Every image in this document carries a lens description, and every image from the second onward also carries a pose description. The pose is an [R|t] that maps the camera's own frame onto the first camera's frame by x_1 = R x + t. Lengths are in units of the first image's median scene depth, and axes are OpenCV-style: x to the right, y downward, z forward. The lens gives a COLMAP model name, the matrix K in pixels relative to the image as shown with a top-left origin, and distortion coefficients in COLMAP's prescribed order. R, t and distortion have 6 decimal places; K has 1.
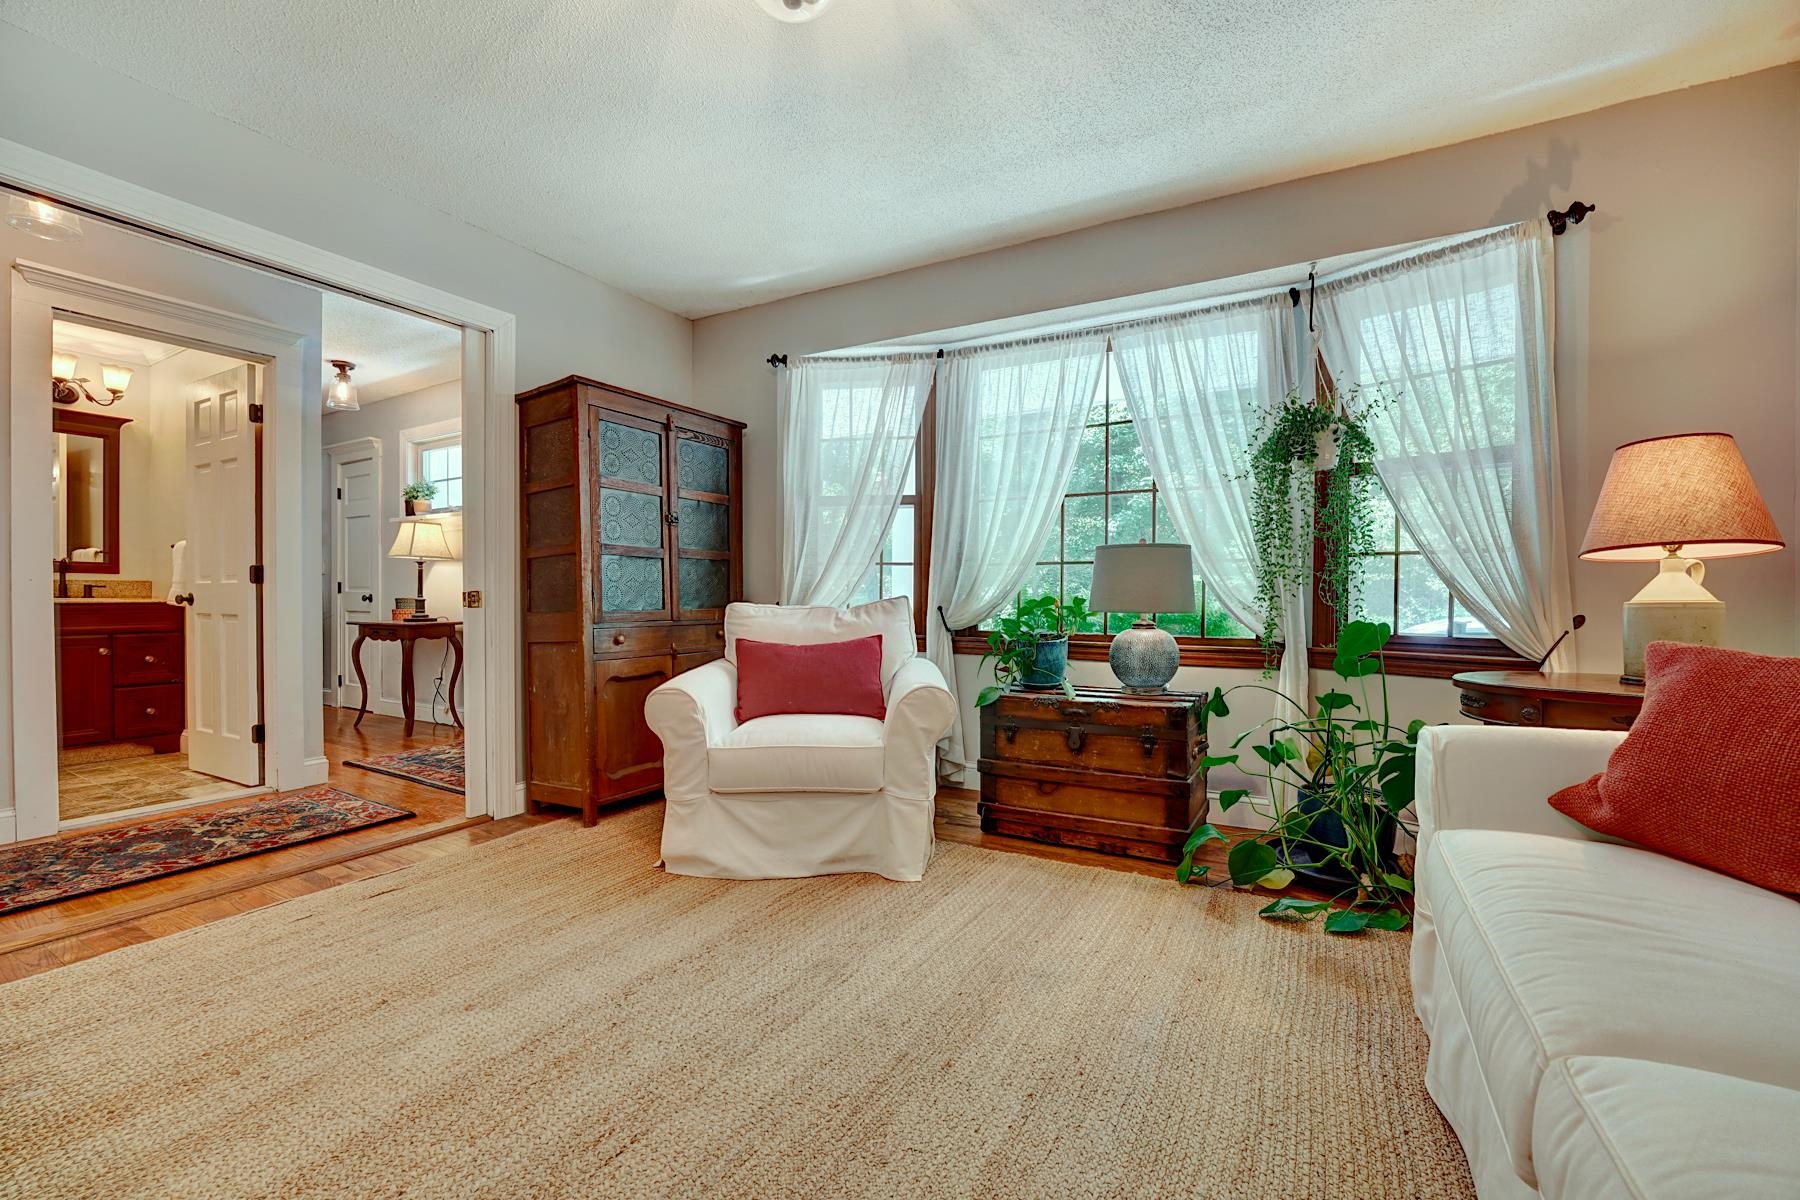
lens RADIAL K [[738.9, 0, 896.8], [0, 738.9, 608.0], [0, 0, 1]] dist [-0.024847, 0.000787]
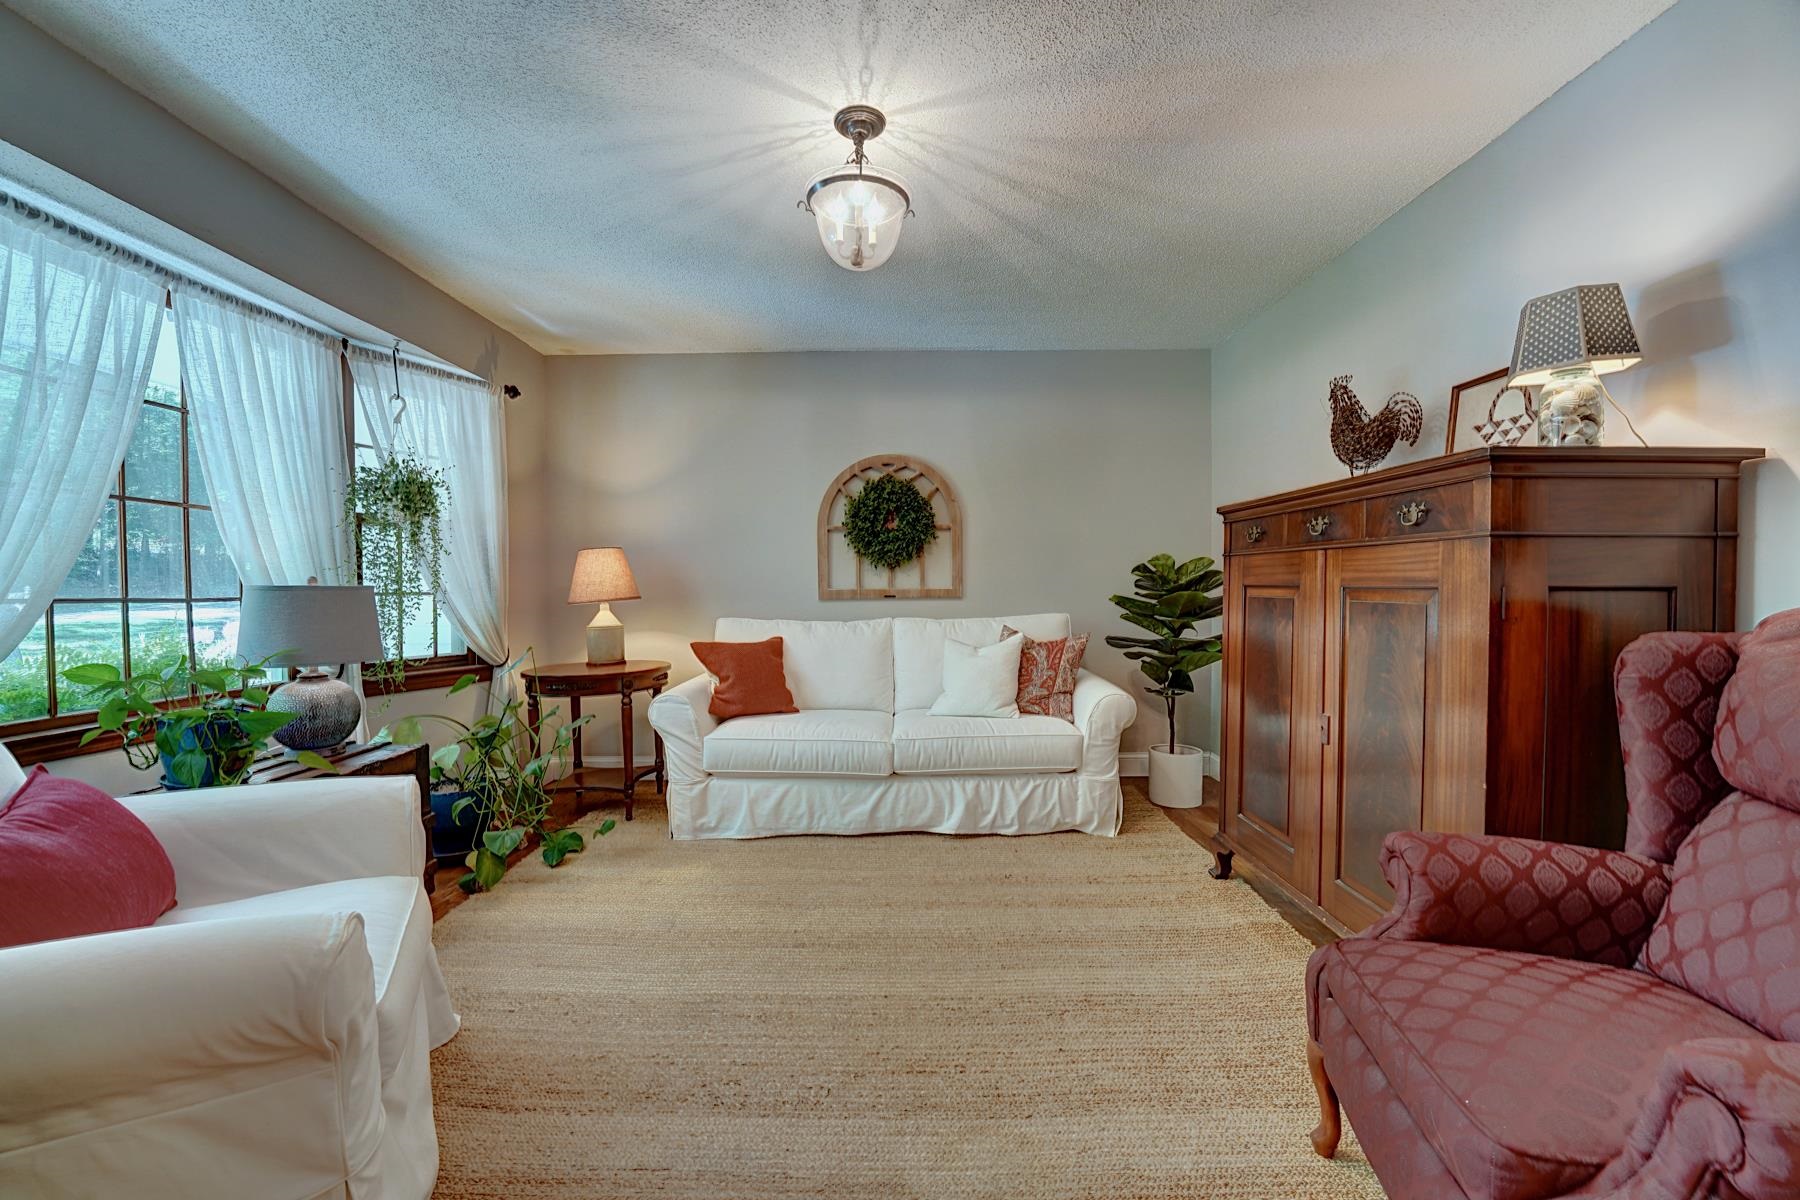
lens RADIAL K [[738.9, 0, 896.8], [0, 738.9, 608.0], [0, 0, 1]] dist [-0.024847, 0.000787]
pose [[-0.497305, -0.032487, 0.866967, -0.853460], [0.014097, 0.998864, 0.045516, -0.099480], [-0.867461, 0.034857, -0.496282, 0.944323]]
